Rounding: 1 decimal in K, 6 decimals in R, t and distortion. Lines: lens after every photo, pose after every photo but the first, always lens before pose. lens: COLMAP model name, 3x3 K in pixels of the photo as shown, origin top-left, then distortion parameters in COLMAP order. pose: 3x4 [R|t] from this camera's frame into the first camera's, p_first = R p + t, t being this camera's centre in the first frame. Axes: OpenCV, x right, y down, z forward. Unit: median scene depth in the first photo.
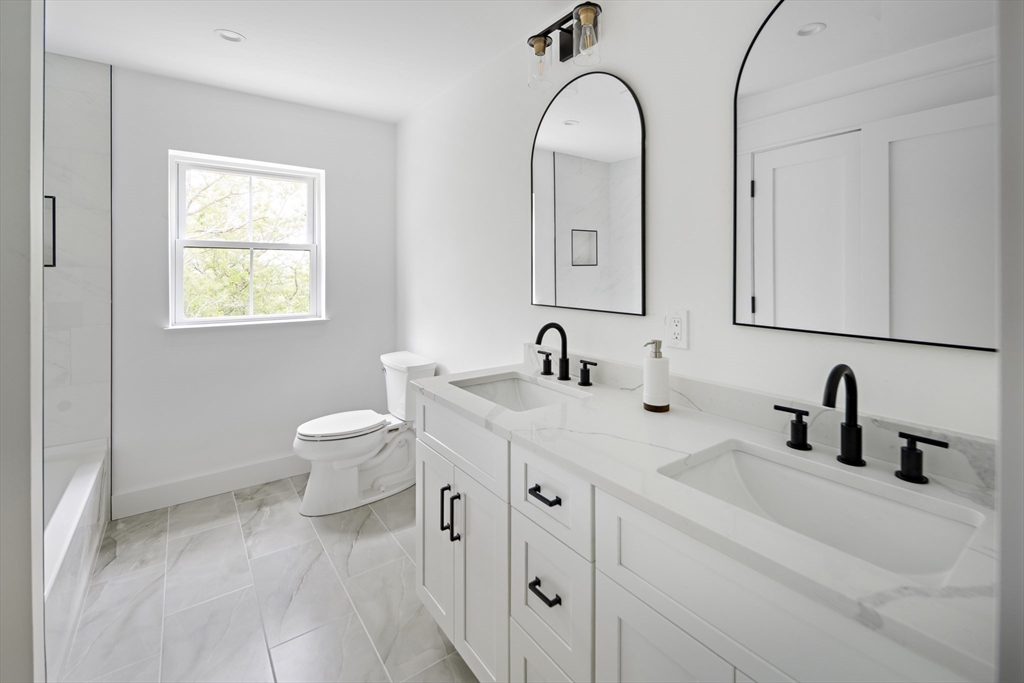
lens RADIAL K [[459.5, 0, 517.3], [0, 459.5, 267.5], [0, 0, 1]] dist [0.000423, -0.000329]
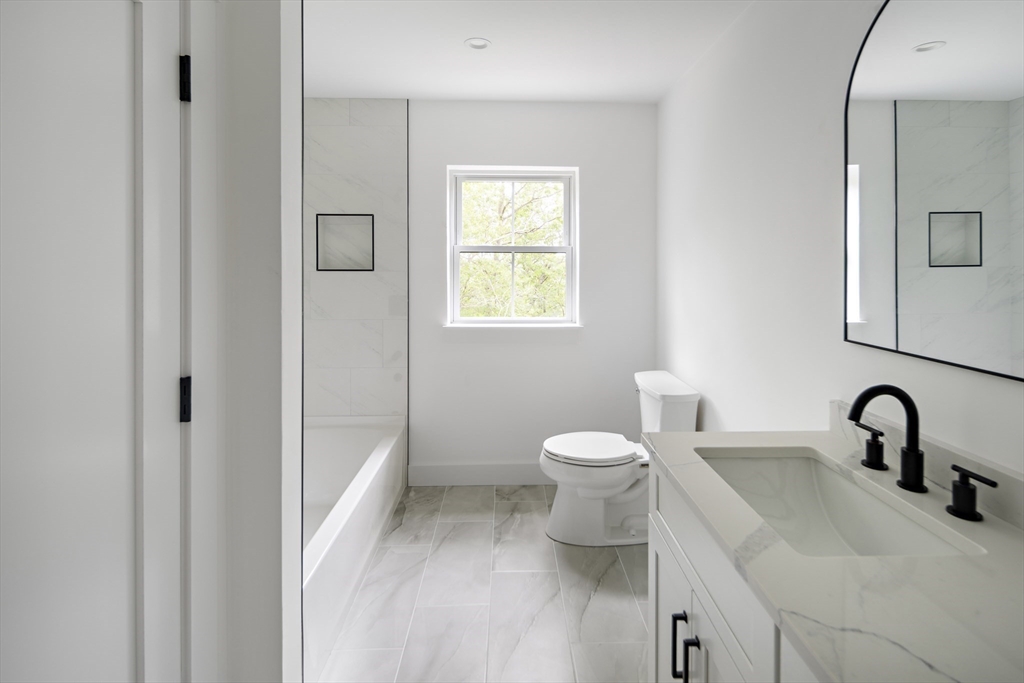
lens RADIAL K [[459.5, 0, 517.3], [0, 459.5, 267.5], [0, 0, 1]] dist [0.000423, -0.000329]
pose [[0.820152, 0.003946, -0.572132, 0.019528], [0.004002, 0.999912, 0.012635, -0.024478], [0.572132, -0.012652, 0.820064, 0.198252]]
